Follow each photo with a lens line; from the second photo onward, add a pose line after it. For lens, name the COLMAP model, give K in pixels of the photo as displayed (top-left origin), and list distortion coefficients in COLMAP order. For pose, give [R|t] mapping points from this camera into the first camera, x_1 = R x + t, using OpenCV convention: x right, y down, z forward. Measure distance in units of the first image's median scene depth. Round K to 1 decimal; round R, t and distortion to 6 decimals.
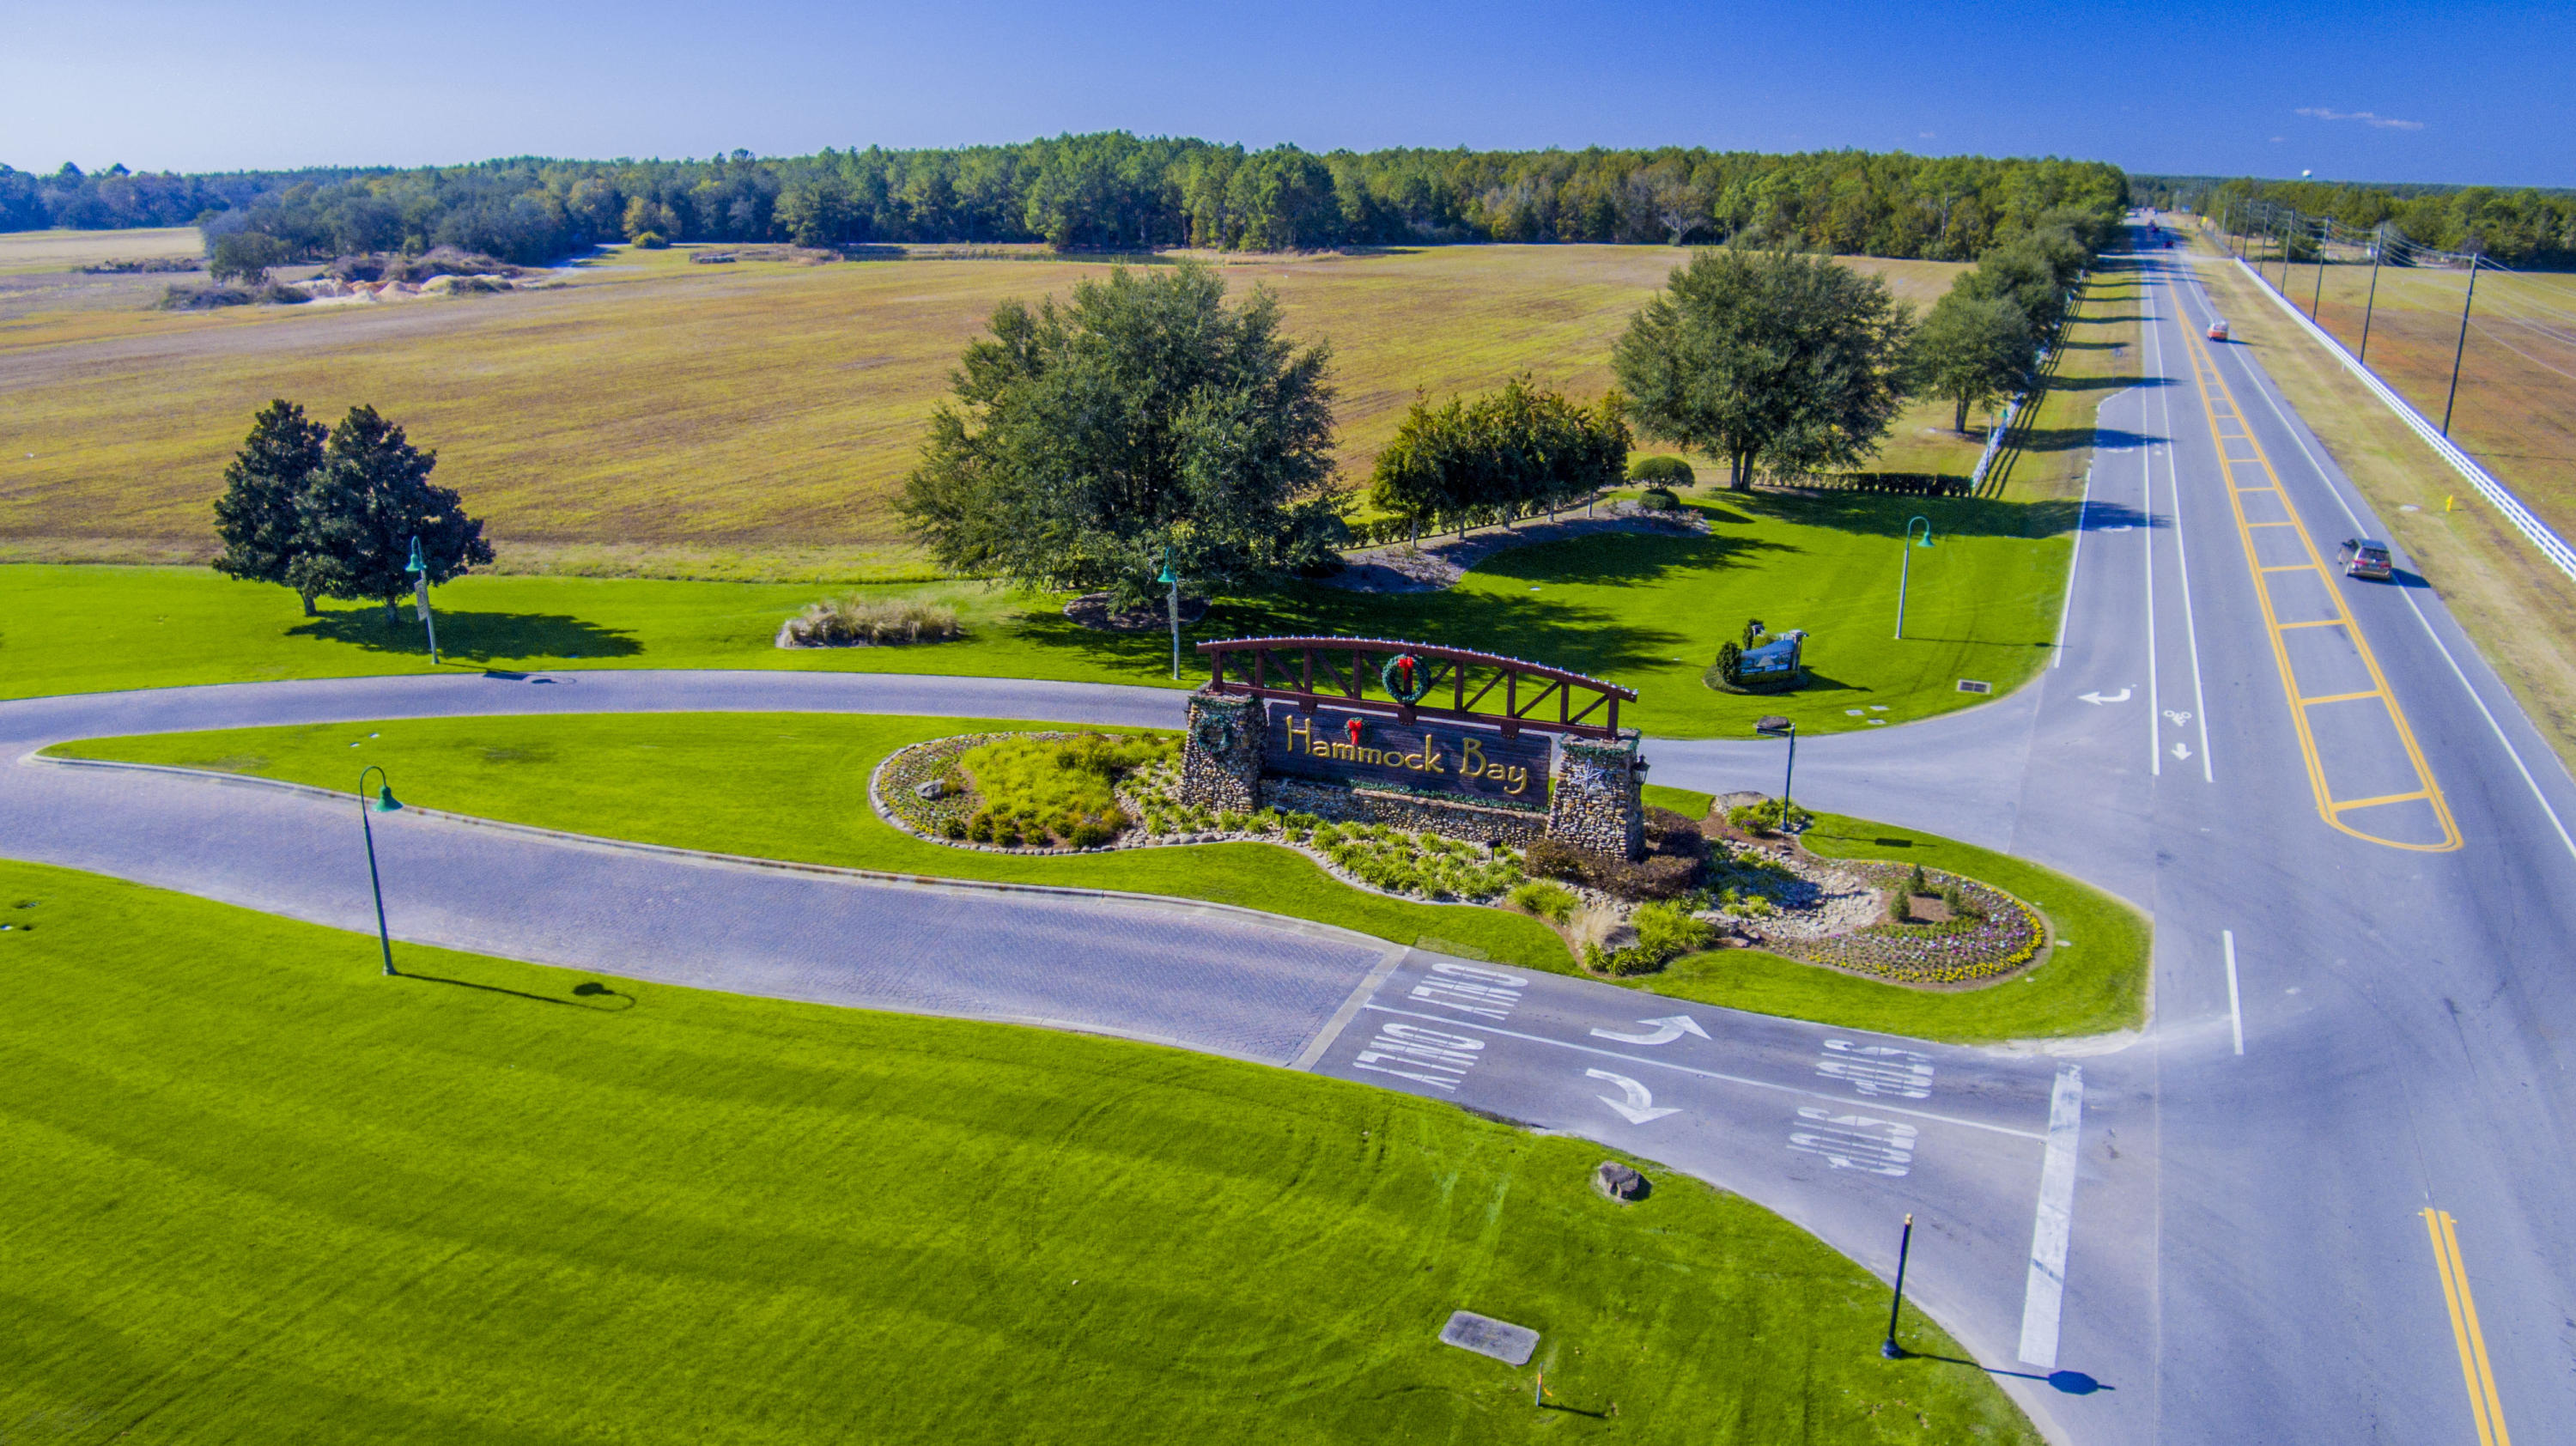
lens RADIAL K [[1752.7, 0, 1302.7], [0, 1752.7, 687.2], [0, 0, 1]] dist [-0.094305, 0.022406]
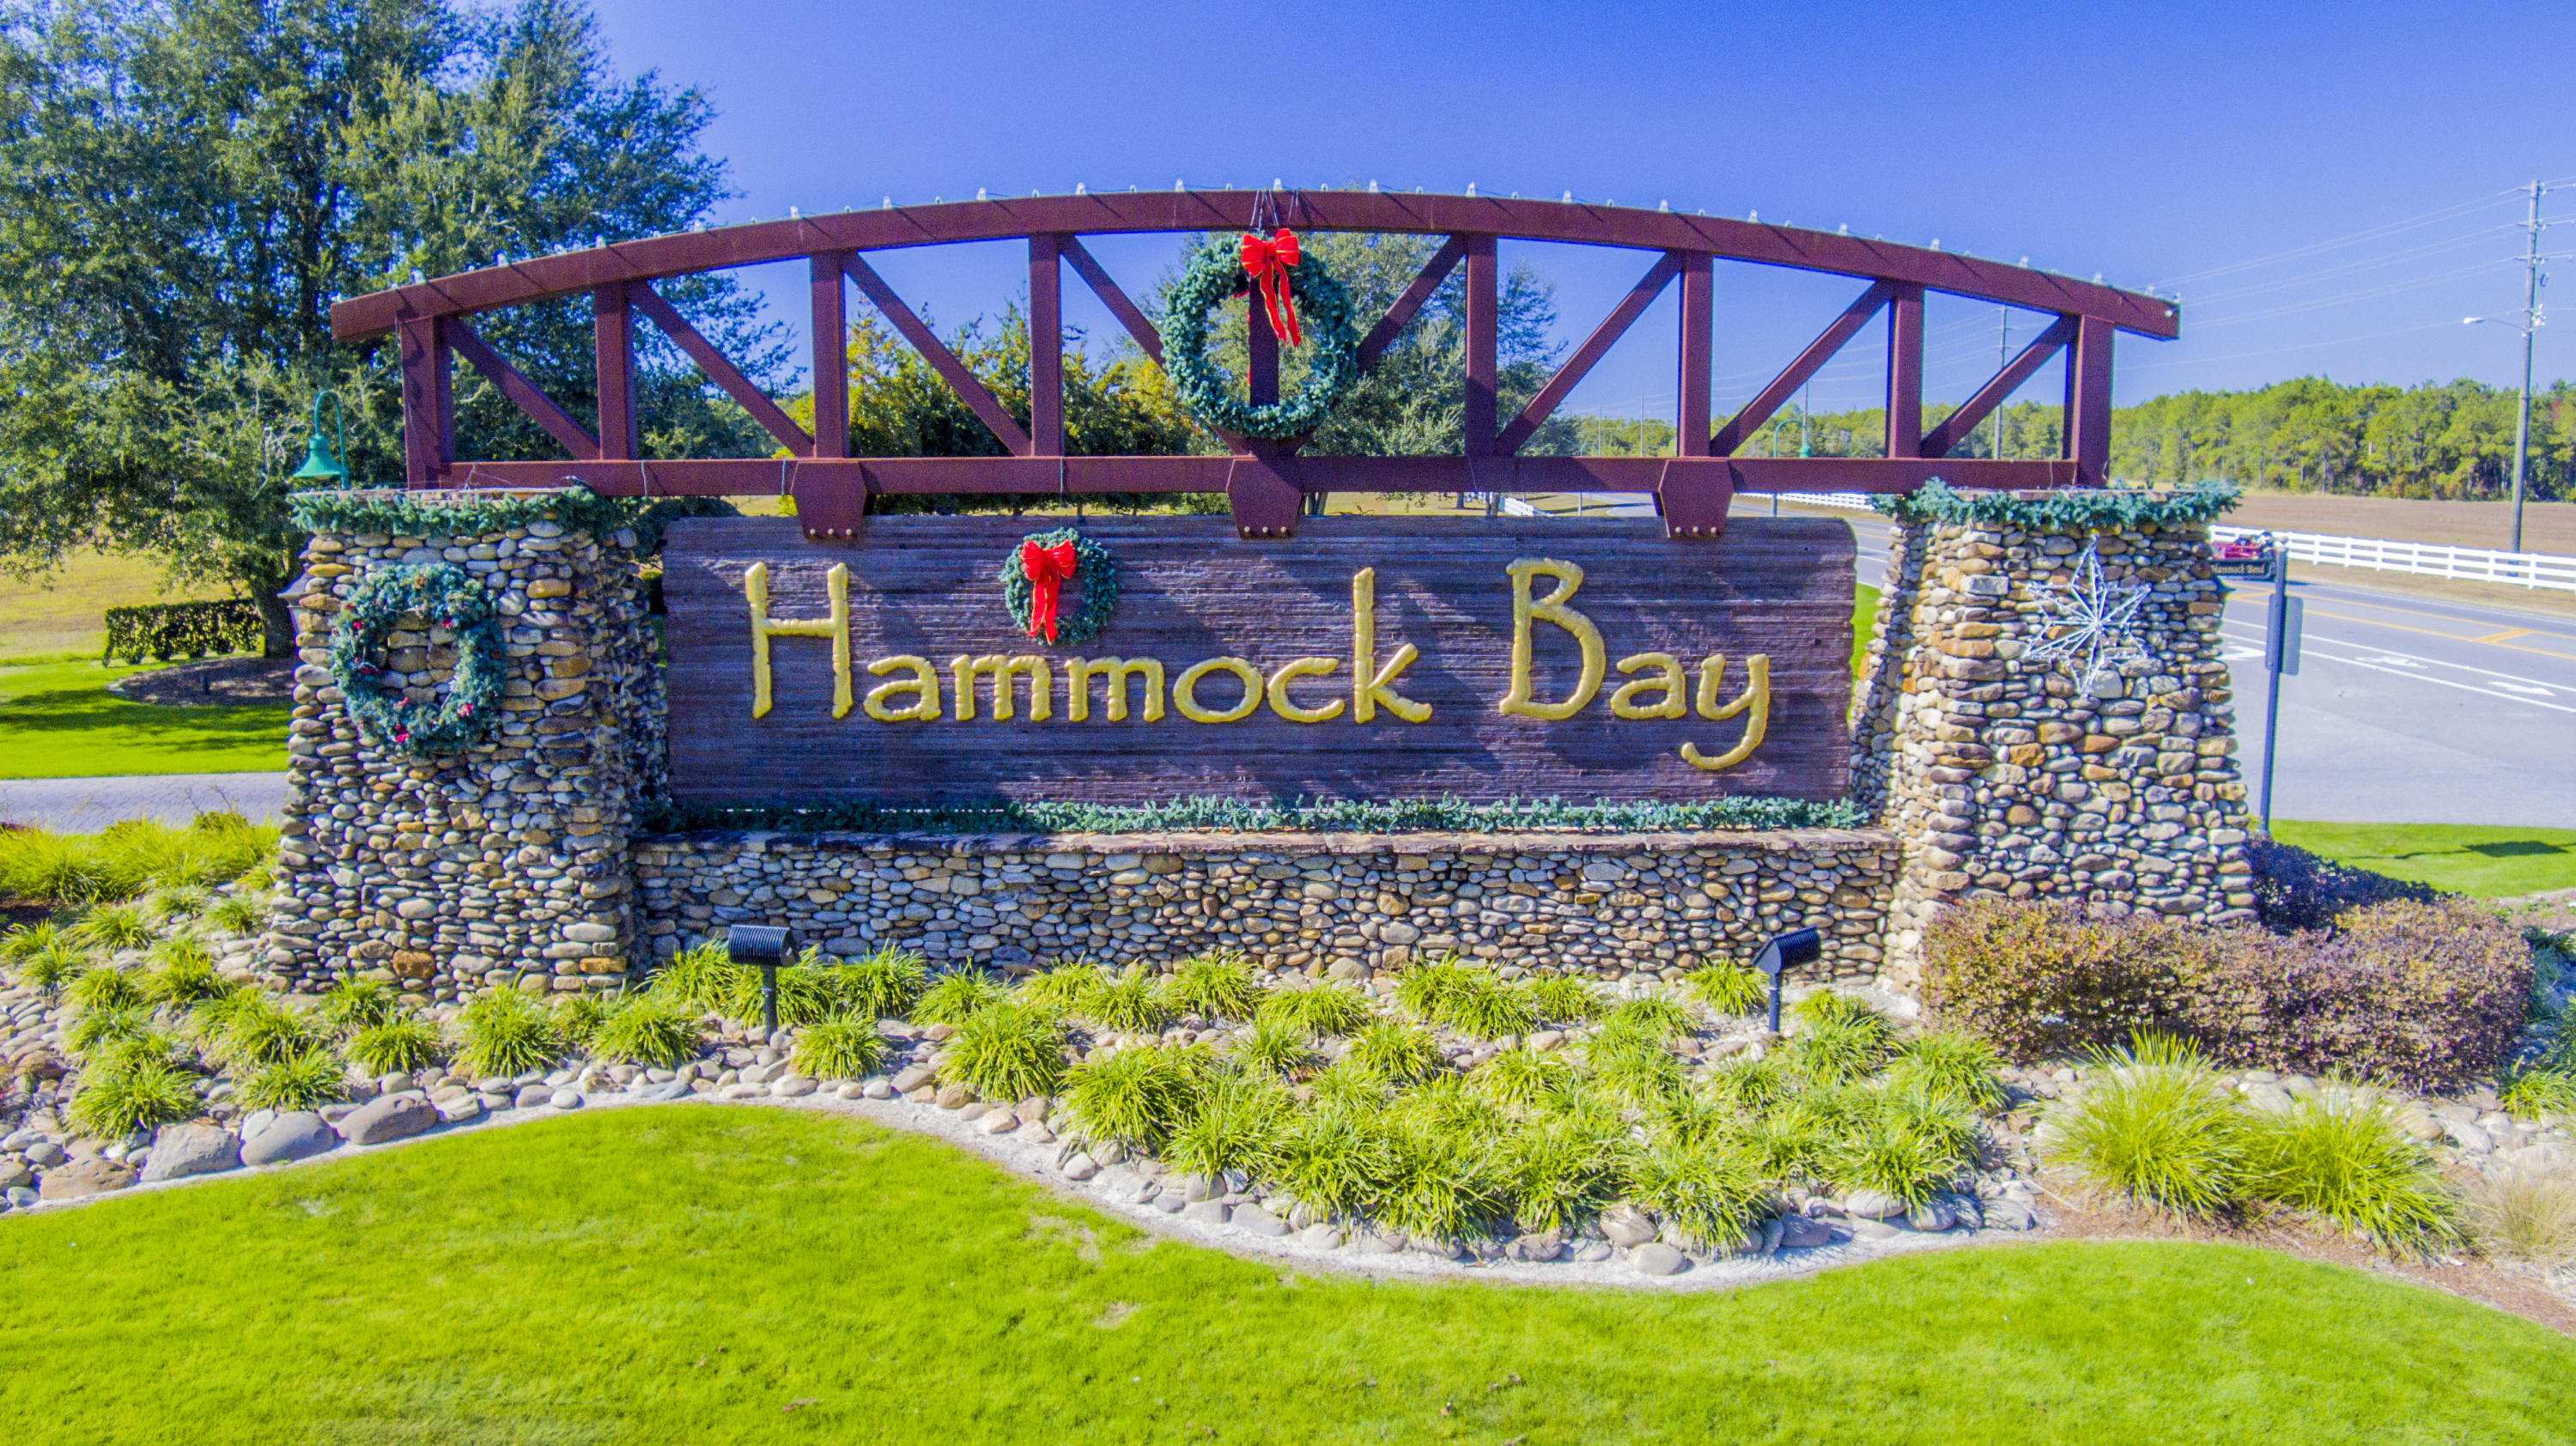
lens RADIAL K [[1752.7, 0, 1302.7], [0, 1752.7, 687.2], [0, 0, 1]] dist [-0.094305, 0.022406]
pose [[0.924566, -0.055468, 0.376964, -0.028401], [0.116931, 0.982912, -0.142162, 0.074682], [-0.362637, 0.175517, 0.915253, 0.751356]]
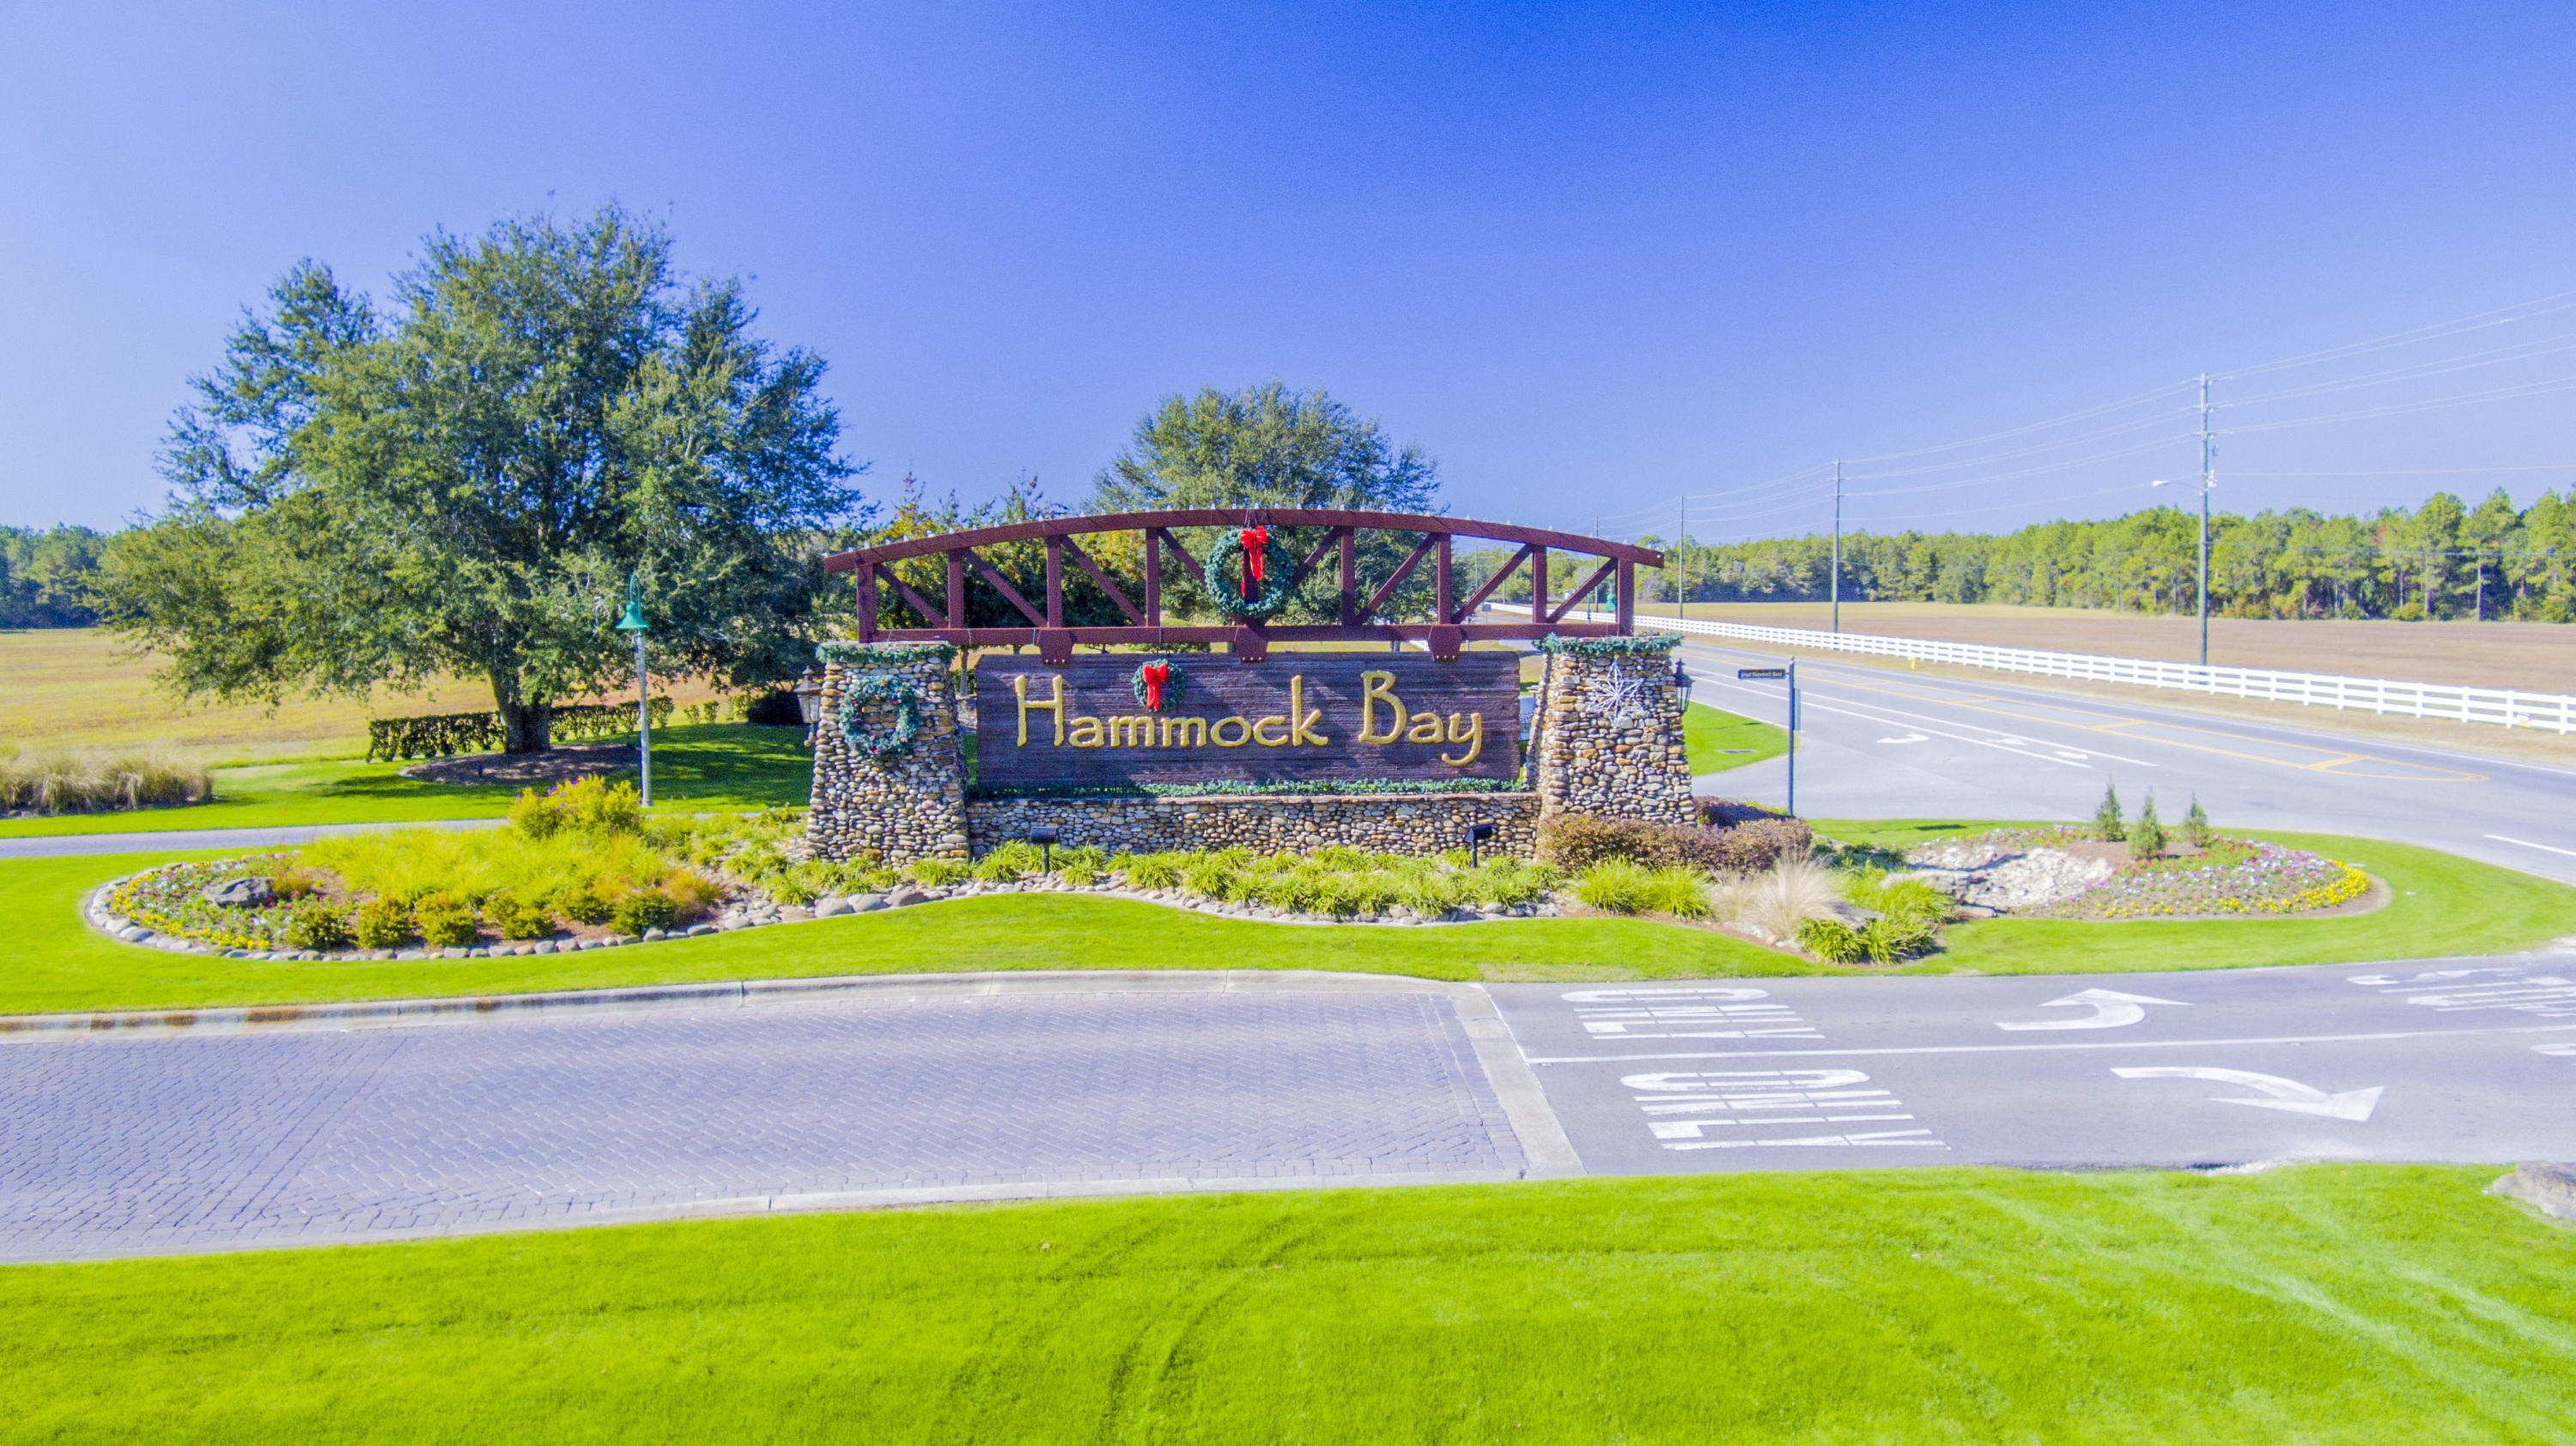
lens RADIAL K [[1752.7, 0, 1302.7], [0, 1752.7, 687.2], [0, 0, 1]] dist [-0.094305, 0.022406]
pose [[0.905260, -0.035582, 0.423365, -0.151303], [0.135732, 0.968486, -0.208832, 0.139421], [-0.402593, 0.246512, 0.881562, 0.499472]]
